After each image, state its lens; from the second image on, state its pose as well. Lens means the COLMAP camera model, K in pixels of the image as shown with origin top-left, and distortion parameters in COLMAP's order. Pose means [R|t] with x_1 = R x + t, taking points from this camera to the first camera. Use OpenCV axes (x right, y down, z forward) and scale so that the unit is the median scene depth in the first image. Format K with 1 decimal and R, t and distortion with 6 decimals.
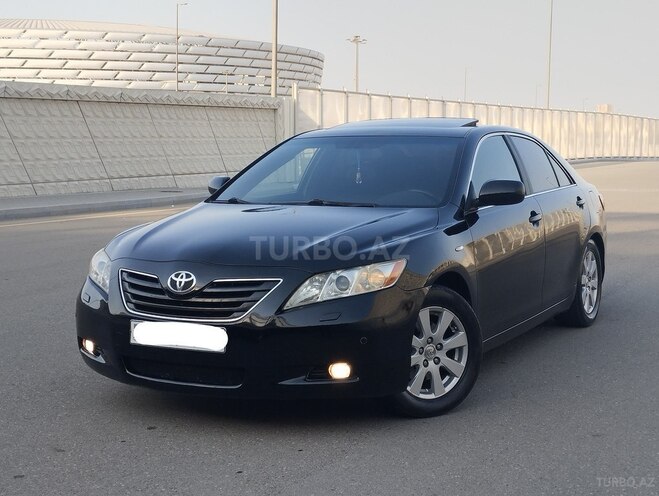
lens RADIAL K [[1046.3, 0, 329.5], [0, 1046.3, 248.0], [0, 0, 1]] dist [0.041691, -0.028195]
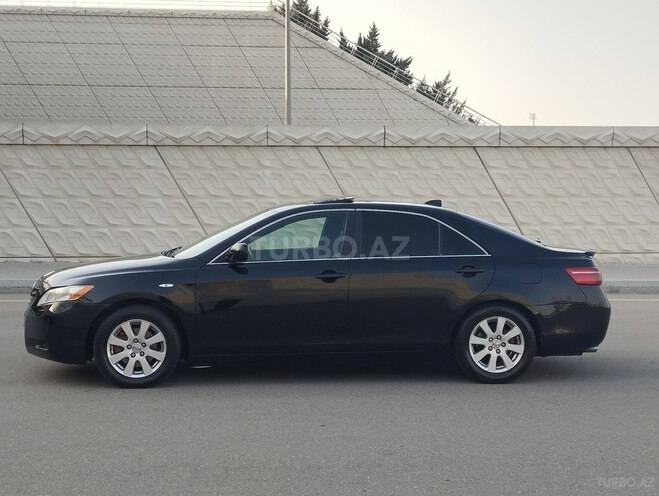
lens RADIAL K [[1046.3, 0, 329.5], [0, 1046.3, 248.0], [0, 0, 1]] dist [0.041691, -0.028195]
pose [[0.578975, 0.050571, -0.813775, 1.792595], [-0.088637, 0.996063, -0.001163, -0.340315], [0.810513, 0.072804, 0.581179, 2.858078]]
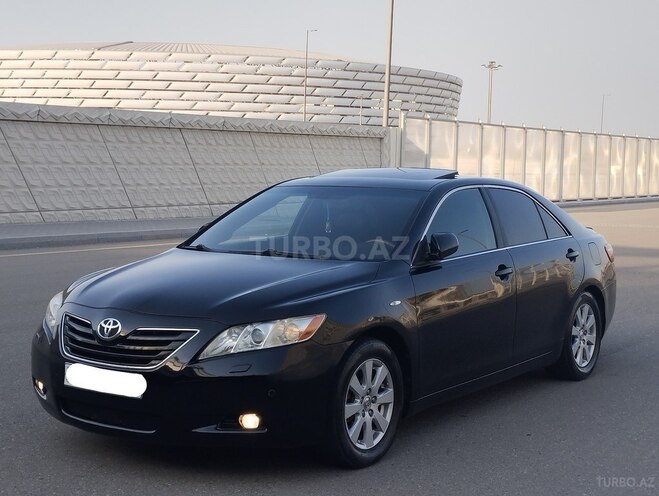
lens RADIAL K [[1046.3, 0, 329.5], [0, 1046.3, 248.0], [0, 0, 1]] dist [0.041691, -0.028195]
pose [[0.992784, 0.029564, -0.116214, 0.155053], [-0.032376, 0.999225, -0.022383, -0.024949], [0.115462, 0.025984, 0.992972, -0.014832]]
